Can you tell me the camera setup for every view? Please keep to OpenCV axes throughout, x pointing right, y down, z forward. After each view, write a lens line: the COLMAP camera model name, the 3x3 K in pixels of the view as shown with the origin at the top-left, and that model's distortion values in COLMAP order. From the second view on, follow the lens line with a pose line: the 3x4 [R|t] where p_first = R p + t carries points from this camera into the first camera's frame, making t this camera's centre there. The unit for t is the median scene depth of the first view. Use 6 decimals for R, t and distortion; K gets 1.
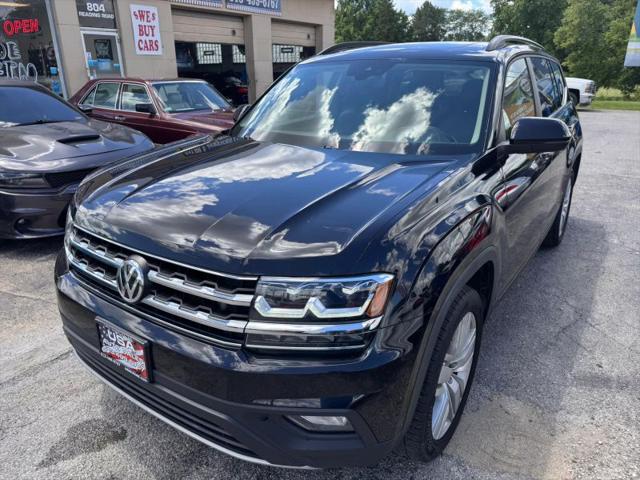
lens RADIAL K [[459.7, 0, 318.1], [0, 459.7, 252.5], [0, 0, 1]] dist [0.004622, -0.004723]
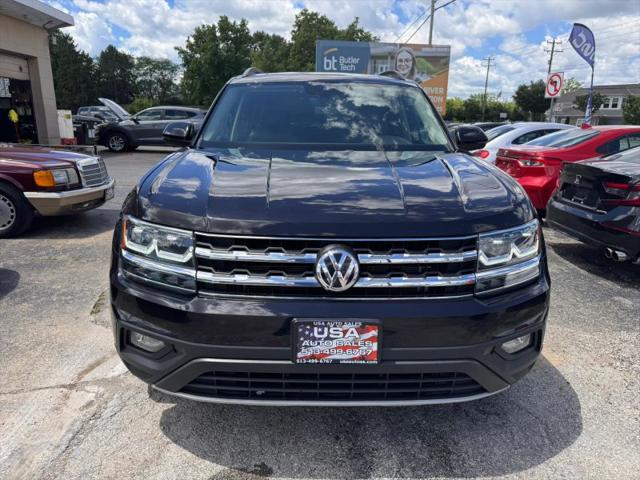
lens RADIAL K [[459.7, 0, 318.1], [0, 459.7, 252.5], [0, 0, 1]] dist [0.004622, -0.004723]
pose [[0.813800, -0.145466, 0.562645, -0.102283], [0.194779, 0.980440, -0.028243, 0.004684], [-0.547532, 0.132575, 0.826216, 0.020719]]
